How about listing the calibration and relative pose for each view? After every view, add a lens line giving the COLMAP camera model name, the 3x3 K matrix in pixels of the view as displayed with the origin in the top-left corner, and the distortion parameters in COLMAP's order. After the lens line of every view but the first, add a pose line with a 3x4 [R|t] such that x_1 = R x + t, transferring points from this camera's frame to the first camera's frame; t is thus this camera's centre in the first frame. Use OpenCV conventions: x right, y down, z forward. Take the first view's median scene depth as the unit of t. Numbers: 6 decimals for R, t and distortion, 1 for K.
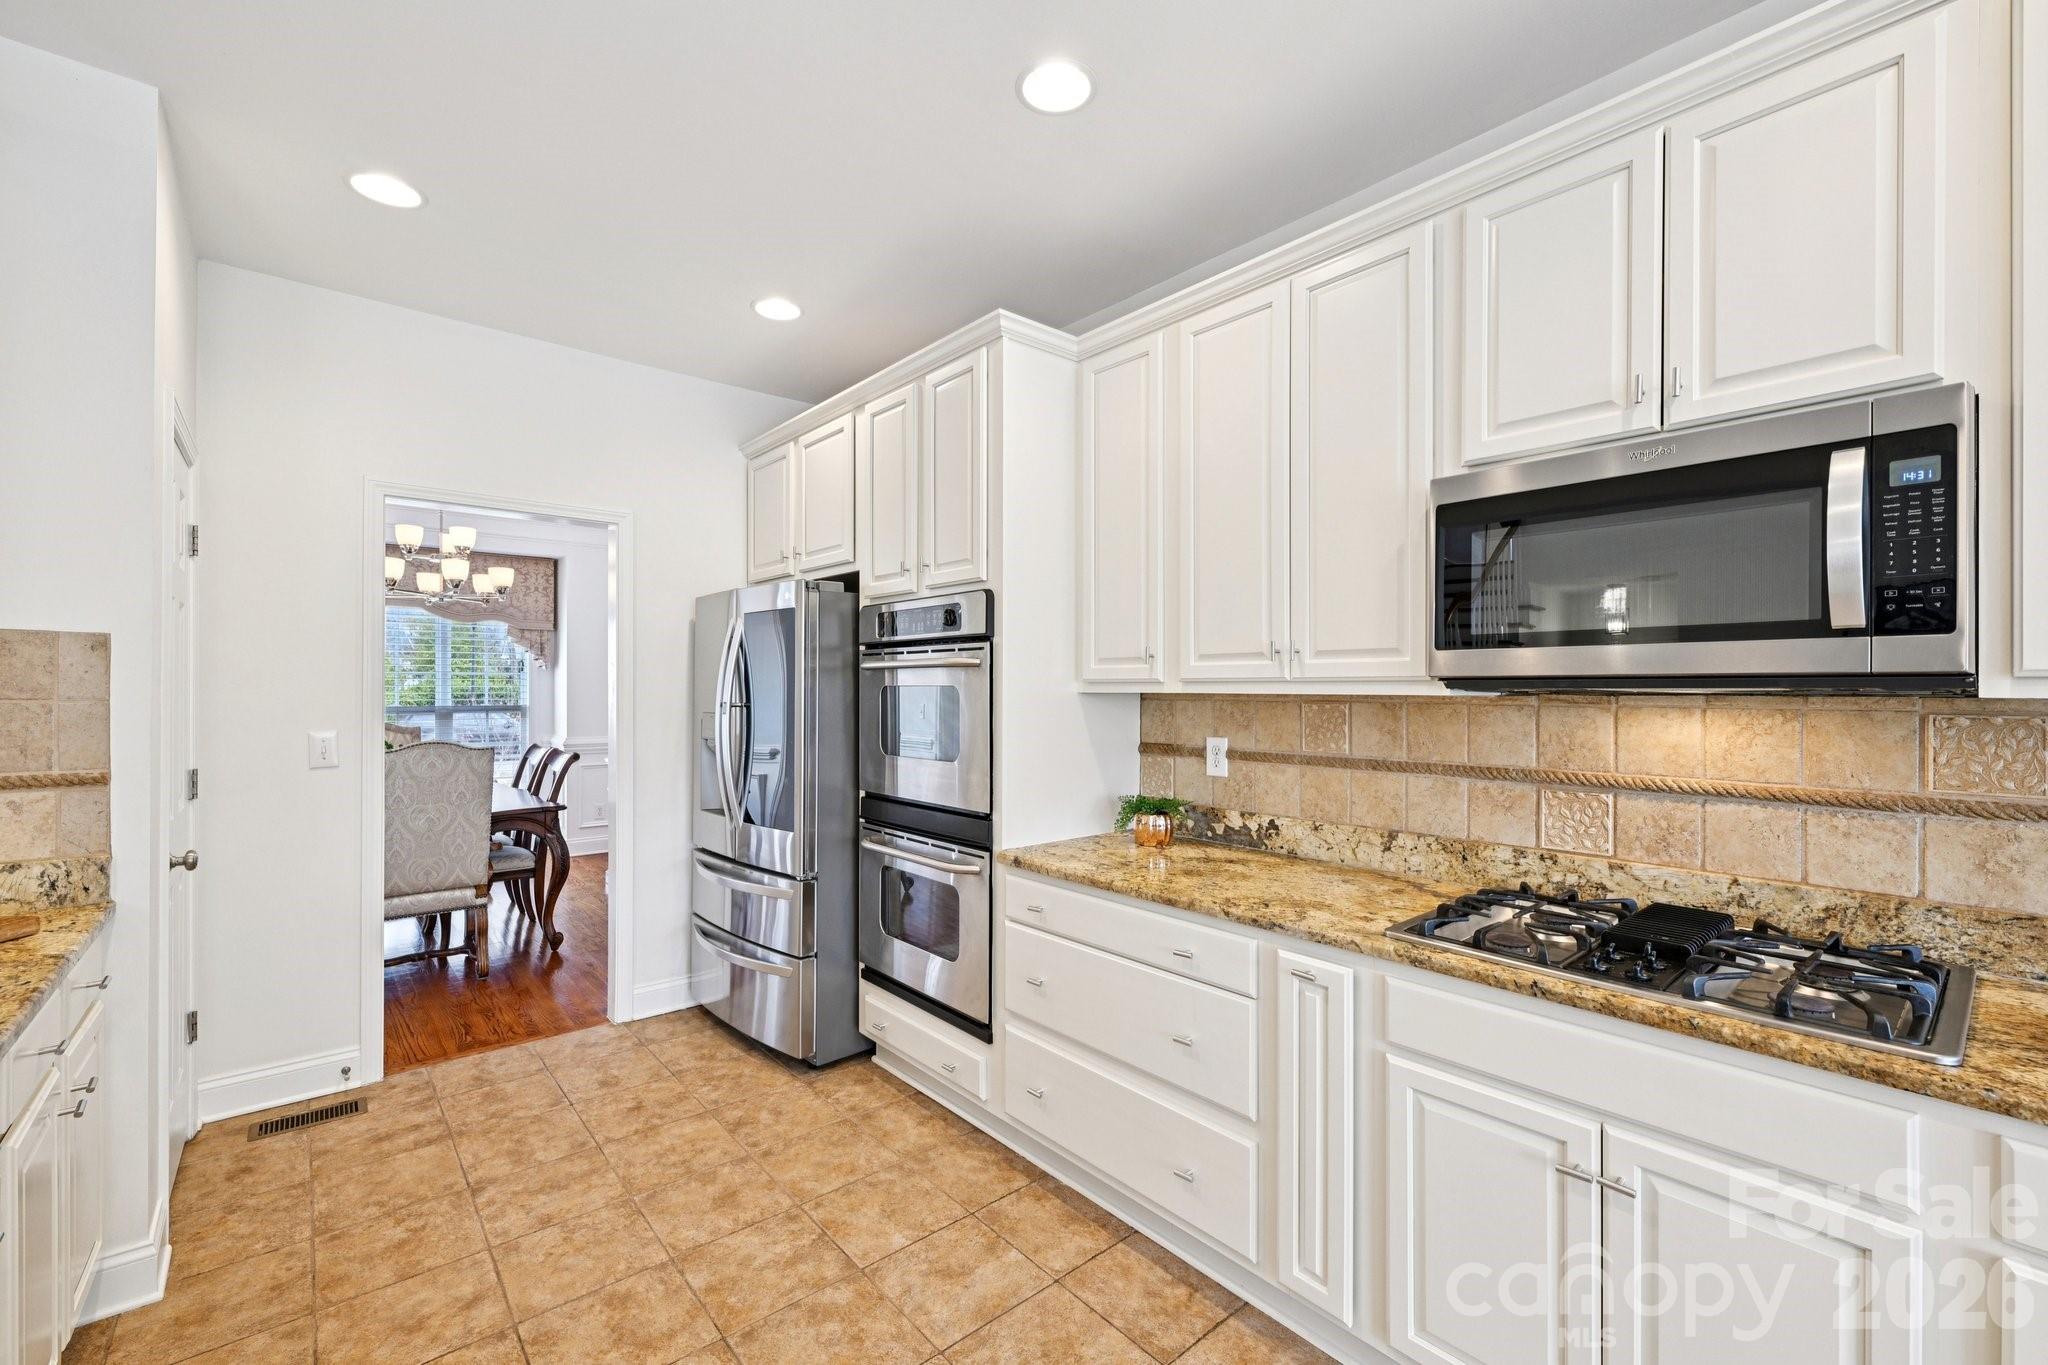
lens RADIAL K [[852.5, 0, 1024.0], [0, 852.5, 682.5], [0, 0, 1]] dist [-0.001451, 0.000164]
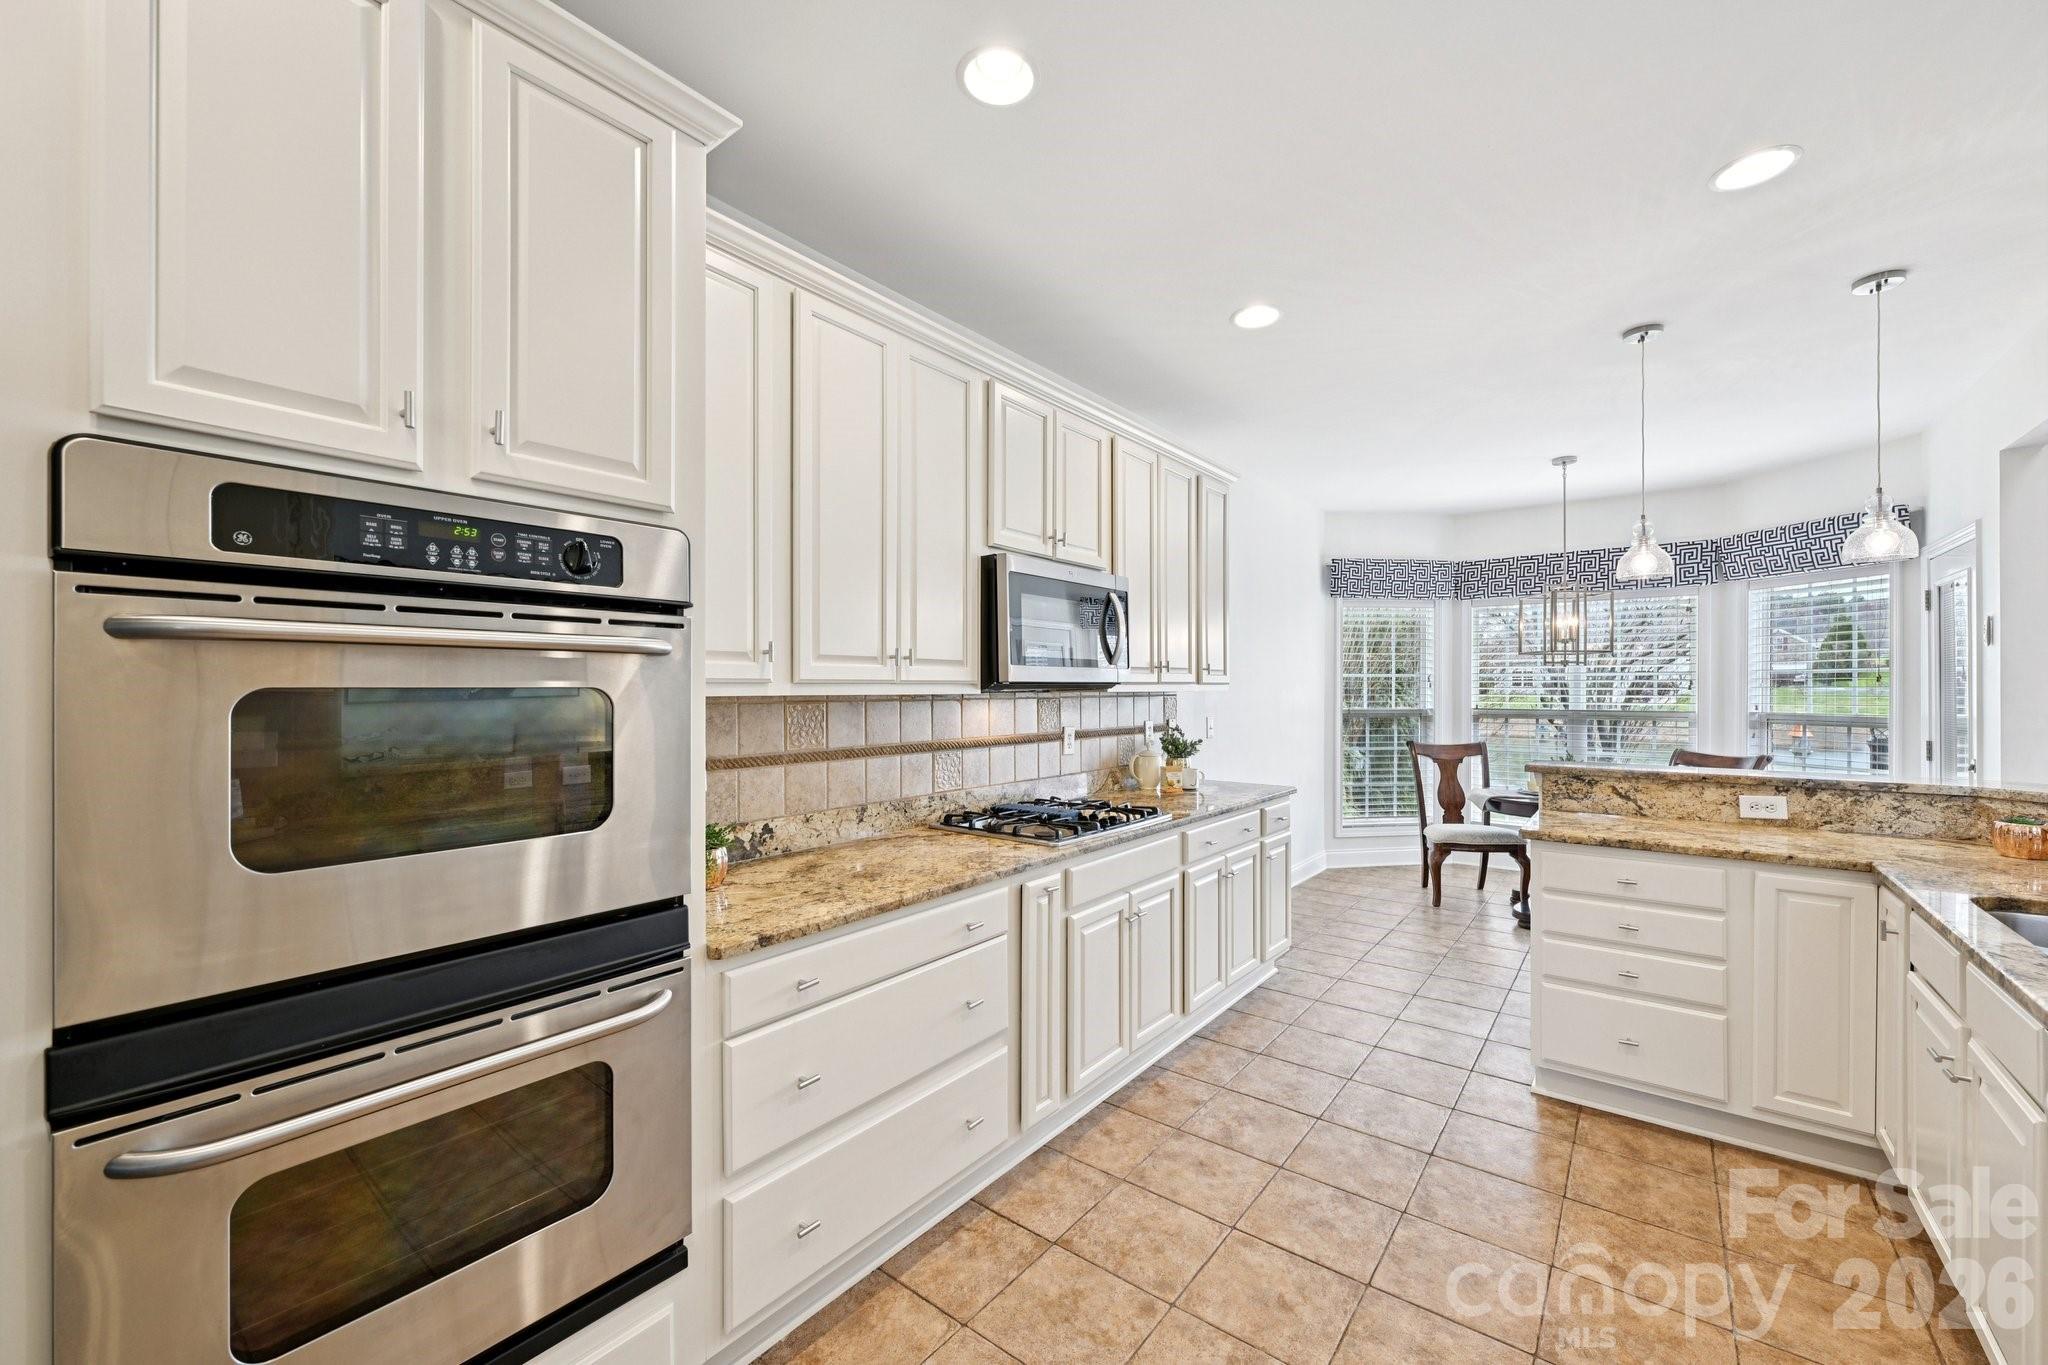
lens RADIAL K [[807.5, 0, 1026.0], [0, 807.5, 688.5], [0, 0, 1]] dist [0.000547, -0.000410]
pose [[-0.197212, -0.002174, 0.980359, -0.706179], [-0.003815, 0.999992, 0.001450, 0.003152], [-0.980354, -0.003454, -0.197218, 0.932911]]
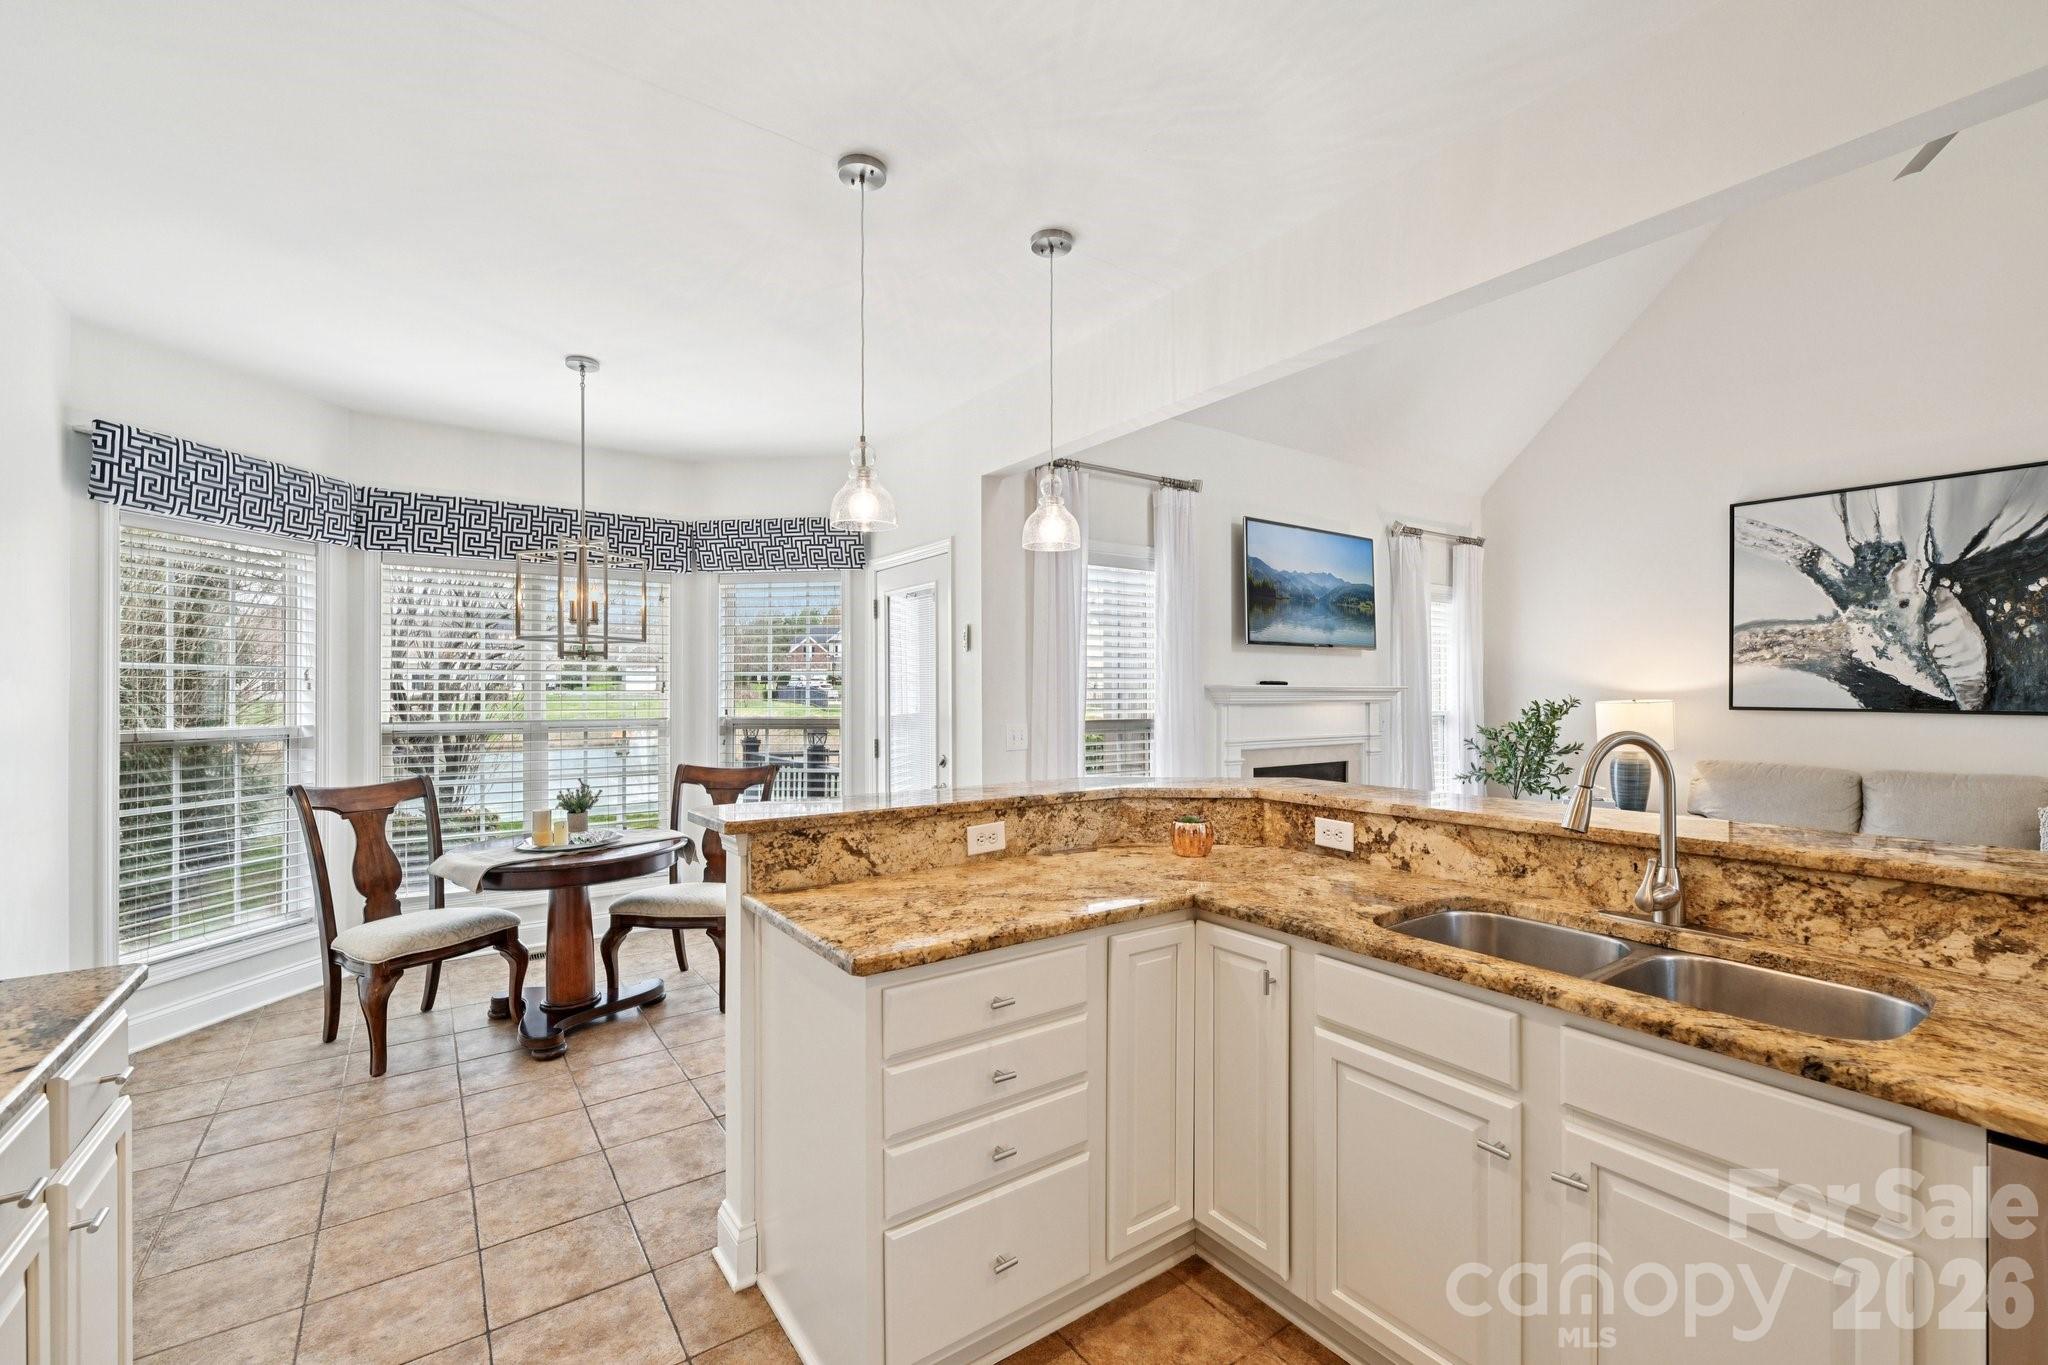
lens RADIAL K [[860.1, 0, 1027.4], [0, 860.1, 691.2], [0, 0, 1]] dist [-0.000805, 0.000523]
pose [[-0.995642, -0.000132, 0.093261, 0.094356], [-0.000521, 0.999991, -0.004139, 0.007568], [-0.093259, -0.004170, -0.995633, 0.635906]]
